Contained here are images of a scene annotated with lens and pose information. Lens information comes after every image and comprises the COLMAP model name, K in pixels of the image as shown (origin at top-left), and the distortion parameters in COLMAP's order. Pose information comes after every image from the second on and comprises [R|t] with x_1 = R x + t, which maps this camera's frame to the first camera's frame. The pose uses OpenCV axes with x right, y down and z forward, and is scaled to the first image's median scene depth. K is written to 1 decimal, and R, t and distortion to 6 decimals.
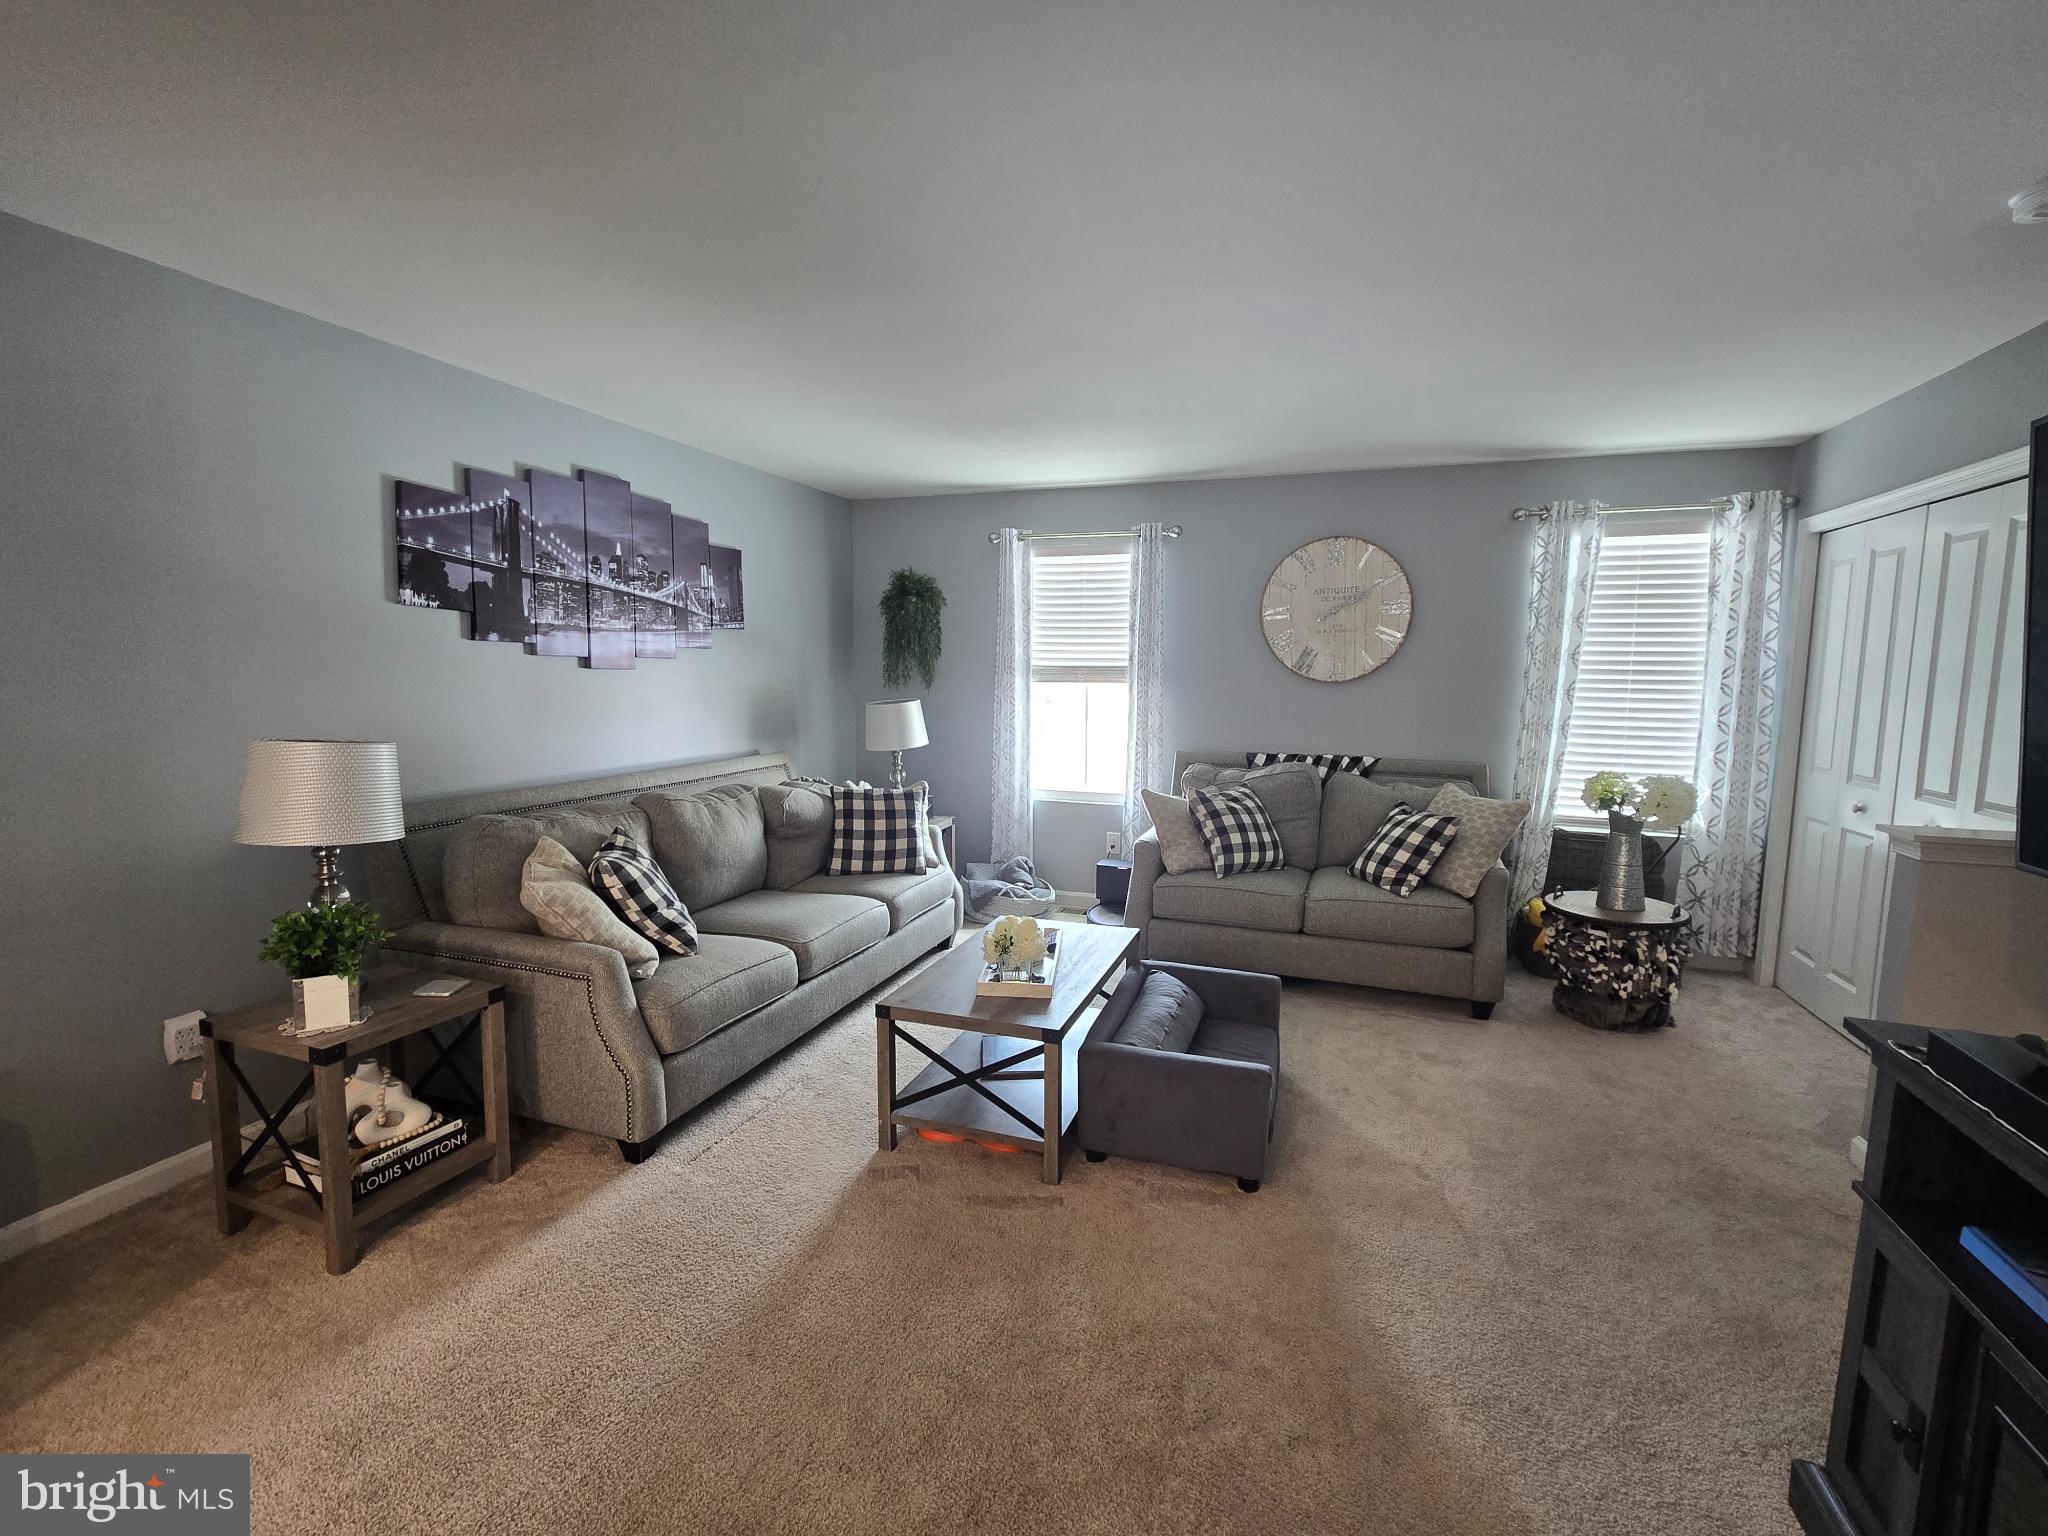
lens RADIAL K [[907.6, 0, 1026.6], [0, 907.6, 761.0], [0, 0, 1]] dist [0.000409, 0.001766]
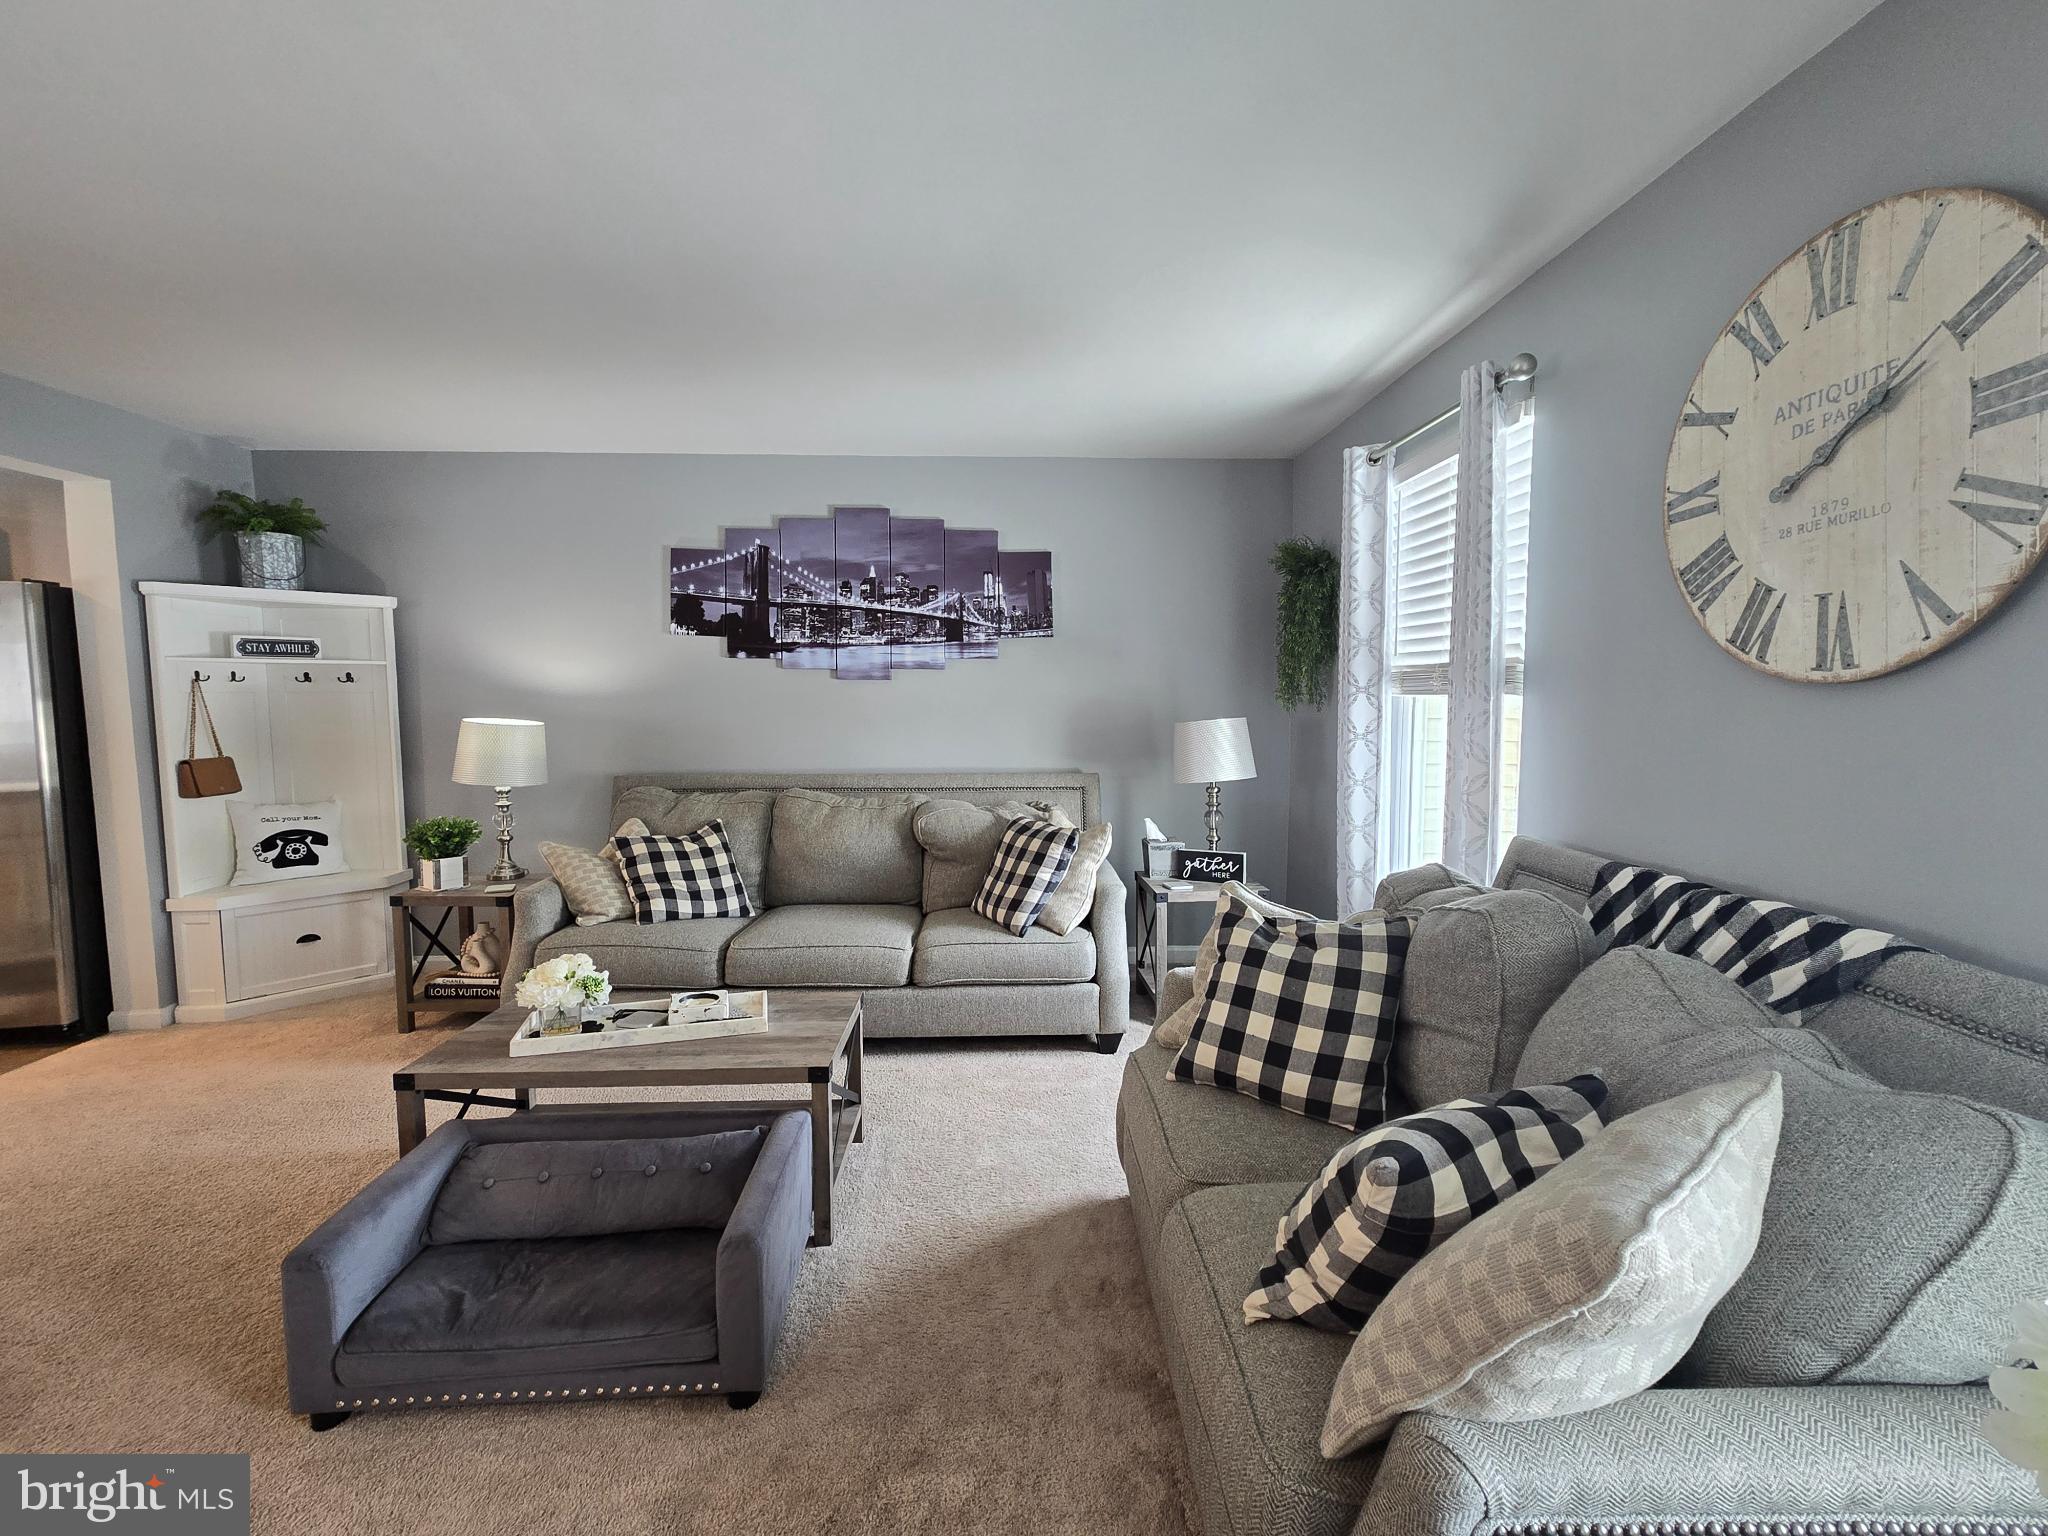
lens RADIAL K [[909.9, 0, 1027.1], [0, 909.9, 761.1], [0, 0, 1]] dist [0.001064, 0.001336]
pose [[0.368443, 0.062168, -0.927569, 0.671992], [-0.092512, 0.995261, 0.029958, -0.053662], [0.925036, 0.074773, 0.372448, 0.781243]]
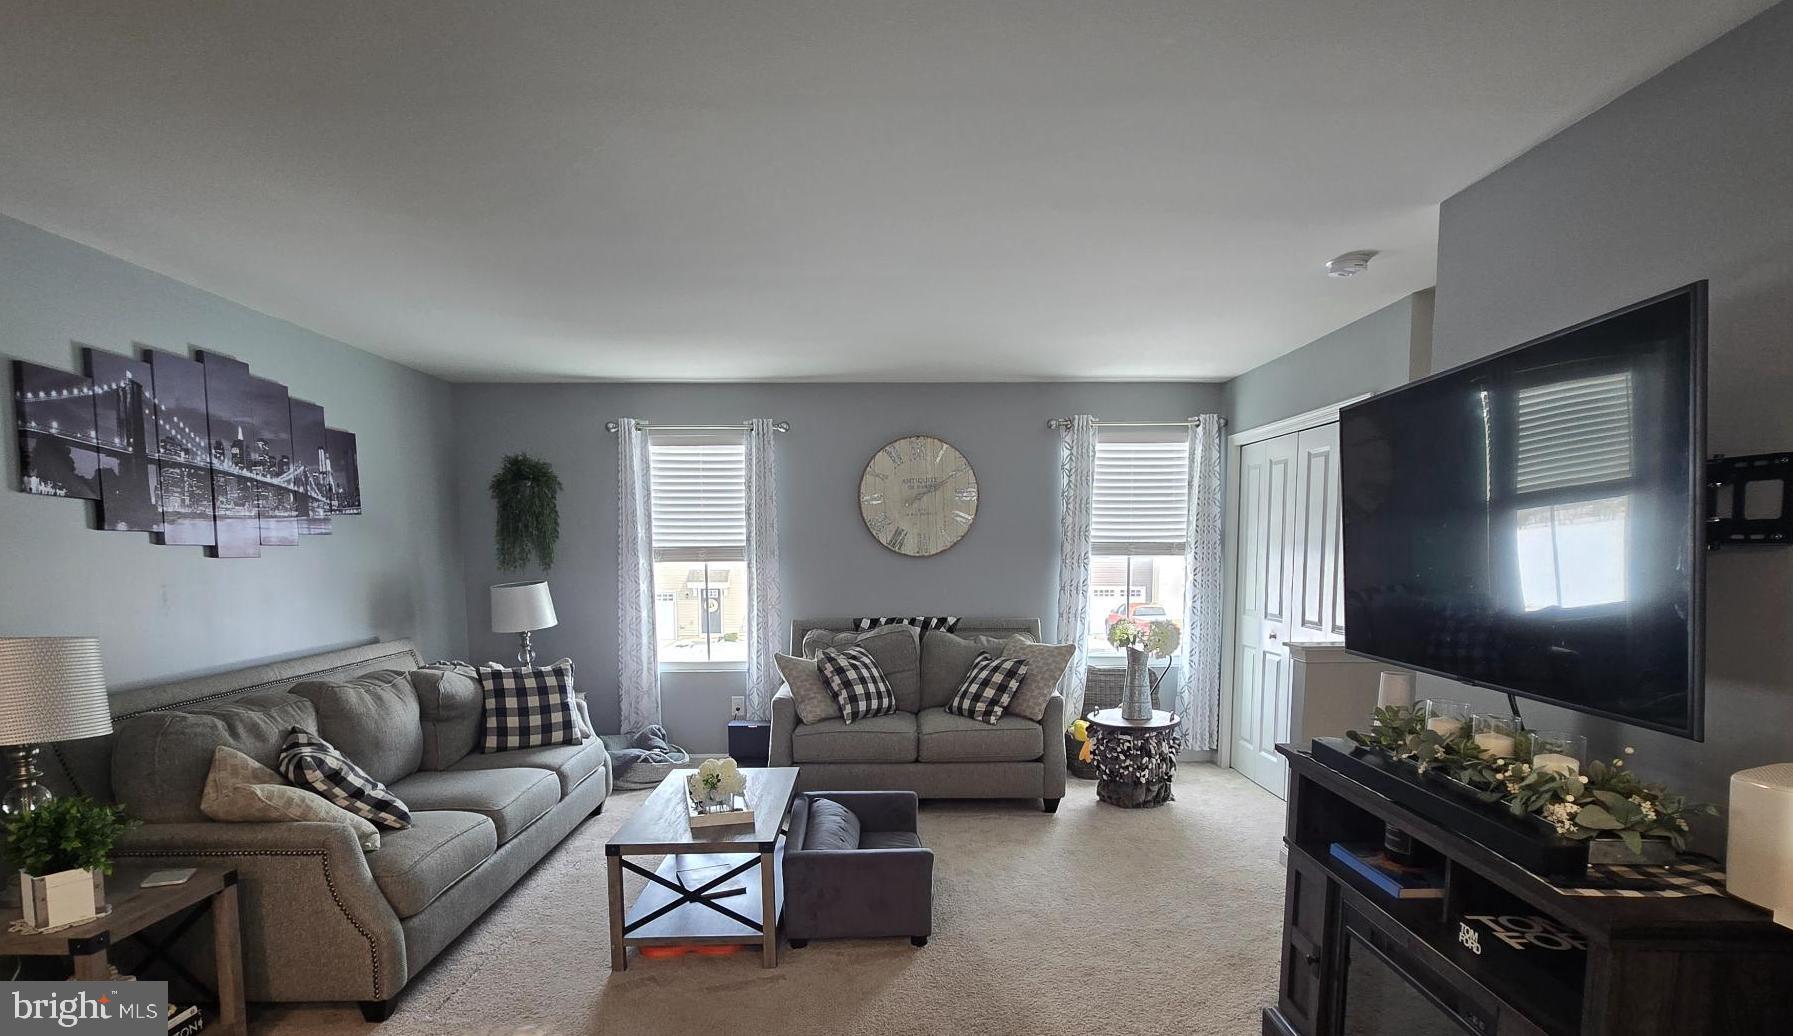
lens RADIAL K [[908.5, 0, 901.3], [0, 908.5, 632.1], [0, 0, 1]] dist [0.000910, 0.000694]
pose [[0.935083, -0.048746, 0.351060, -0.143107], [0.051022, 0.998694, 0.002770, 0.010499], [-0.350737, 0.015322, 0.936349, -0.147345]]
